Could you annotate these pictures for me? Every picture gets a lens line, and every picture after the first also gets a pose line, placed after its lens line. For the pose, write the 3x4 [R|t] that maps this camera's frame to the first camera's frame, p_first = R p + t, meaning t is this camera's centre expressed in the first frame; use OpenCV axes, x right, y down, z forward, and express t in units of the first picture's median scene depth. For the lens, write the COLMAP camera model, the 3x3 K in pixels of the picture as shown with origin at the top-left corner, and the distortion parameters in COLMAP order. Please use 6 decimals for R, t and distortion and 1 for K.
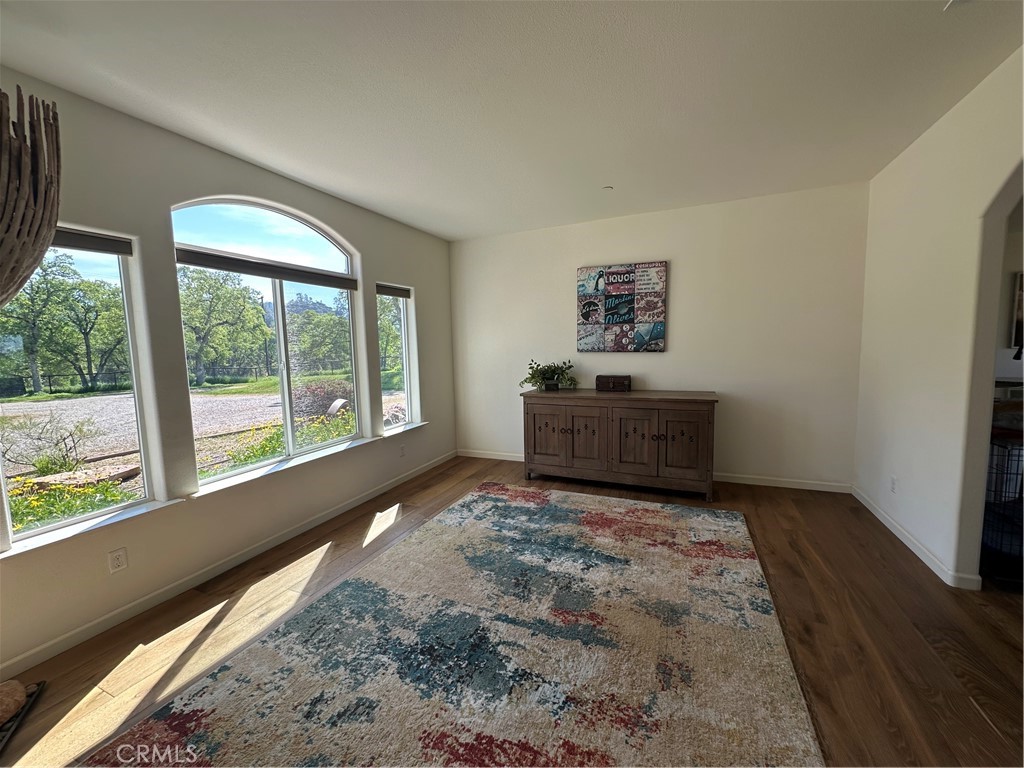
lens RADIAL K [[408.9, 0, 511.8], [0, 408.9, 382.4], [0, 0, 1]] dist [-0.003470, 0.000620]
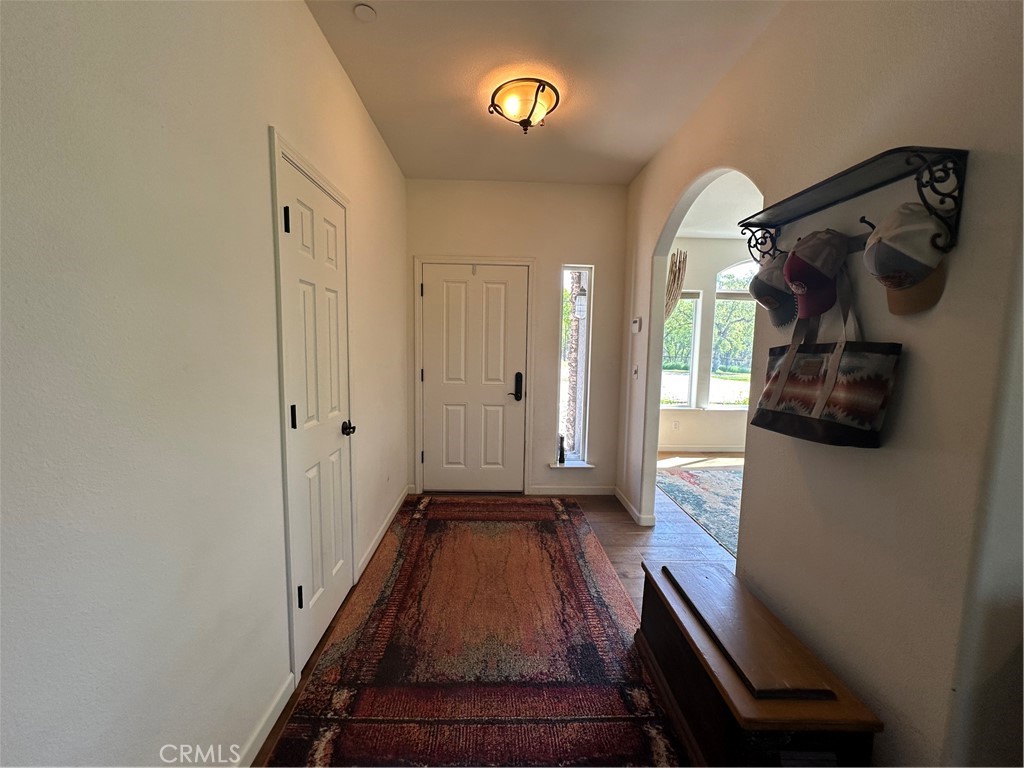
lens RADIAL K [[408.9, 0, 511.8], [0, 408.9, 382.4], [0, 0, 1]] dist [-0.003470, 0.000620]
pose [[0.436185, 0.125096, -0.891119, 0.462833], [-0.114535, 0.989954, 0.082908, 0.056328], [0.892538, 0.065901, 0.446131, -0.604278]]
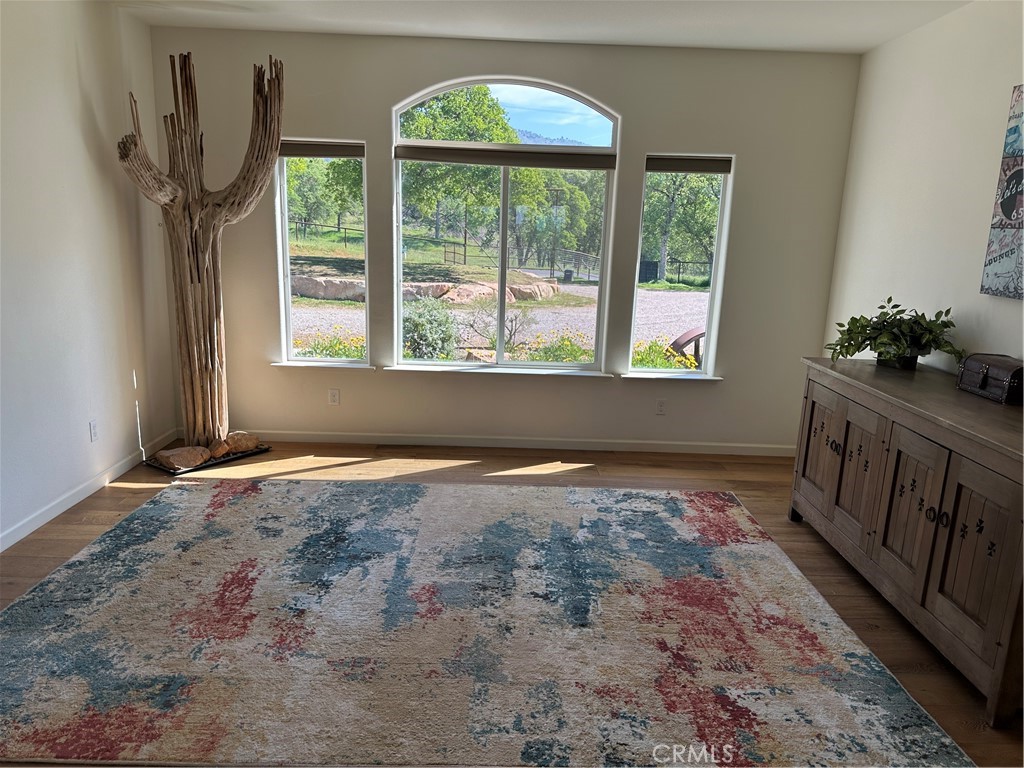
lens RADIAL K [[721.1, 0, 512.0], [0, 721.1, 384.0], [0, 0, 1]] dist [0.105809, -0.120938]
pose [[0.412821, 0.229100, -0.881528, 0.836653], [-0.133197, 0.972629, 0.190399, -0.081263], [0.901020, 0.038816, 0.432037, 0.308744]]
